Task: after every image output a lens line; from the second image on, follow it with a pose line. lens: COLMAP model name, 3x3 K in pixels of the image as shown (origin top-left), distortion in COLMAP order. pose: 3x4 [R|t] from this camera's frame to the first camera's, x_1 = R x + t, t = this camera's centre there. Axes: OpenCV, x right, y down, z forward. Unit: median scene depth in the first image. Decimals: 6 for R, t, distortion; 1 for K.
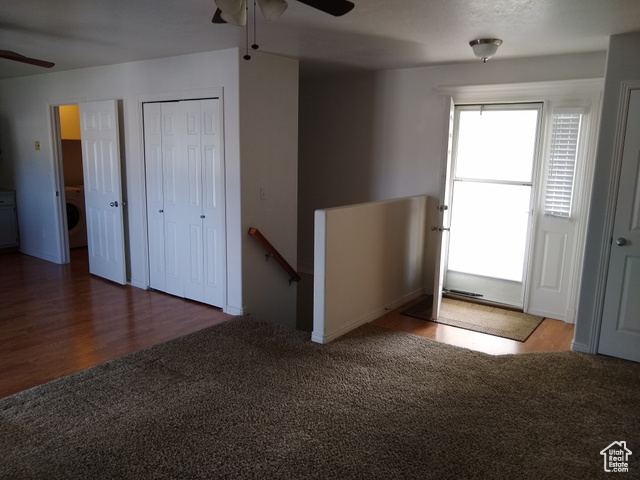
lens RADIAL K [[506.5, 0, 320.0], [0, 506.5, 240.0], [0, 0, 1]] dist [-0.003883, -0.000607]
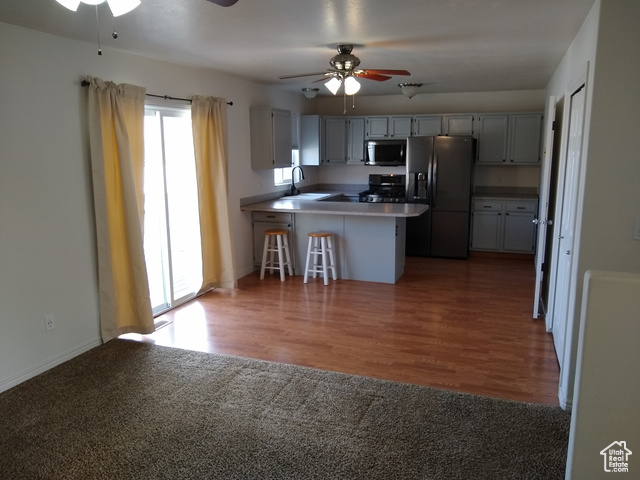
lens RADIAL K [[506.5, 0, 320.0], [0, 506.5, 240.0], [0, 0, 1]] dist [-0.003883, -0.000607]
pose [[0.261201, 0.152197, -0.953210, 0.345962], [-0.162510, 0.980330, 0.111996, -0.086418], [0.951506, 0.125653, 0.280797, 0.483800]]
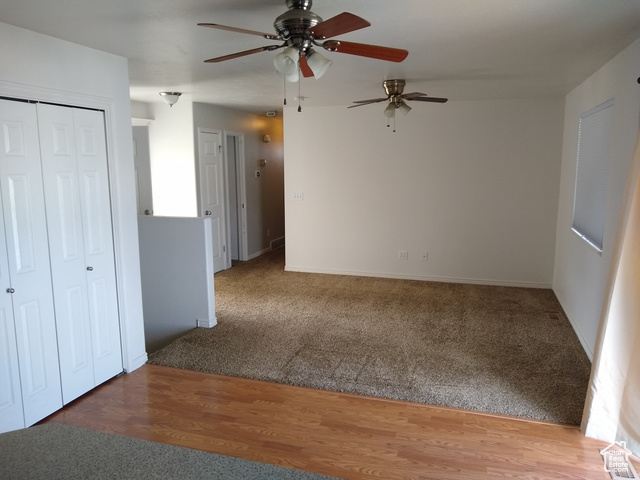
lens RADIAL K [[506.5, 0, 320.0], [0, 506.5, 240.0], [0, 0, 1]] dist [-0.003883, -0.000607]
pose [[-0.307112, -0.161883, 0.937804, -1.029432], [0.168959, 0.960497, 0.221130, -0.194438], [-0.936555, 0.226362, -0.267629, 0.894152]]
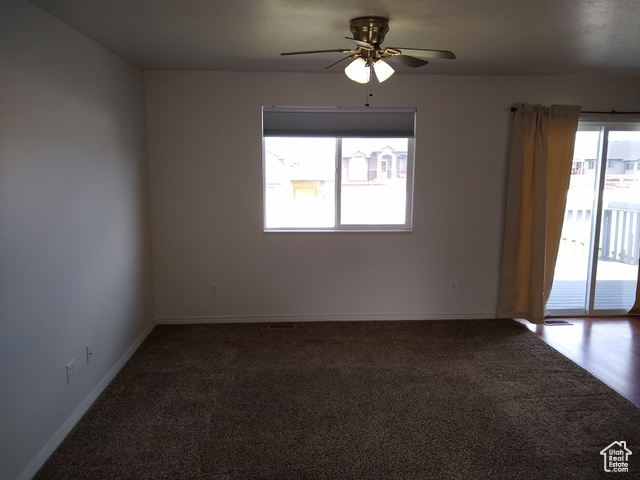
lens RADIAL K [[506.5, 0, 320.0], [0, 506.5, 240.0], [0, 0, 1]] dist [-0.003883, -0.000607]
pose [[-0.768793, 0.074143, -0.635185, 0.401268], [-0.134791, 0.952155, 0.274285, -0.153048], [0.625131, 0.296485, -0.722016, 0.873186]]
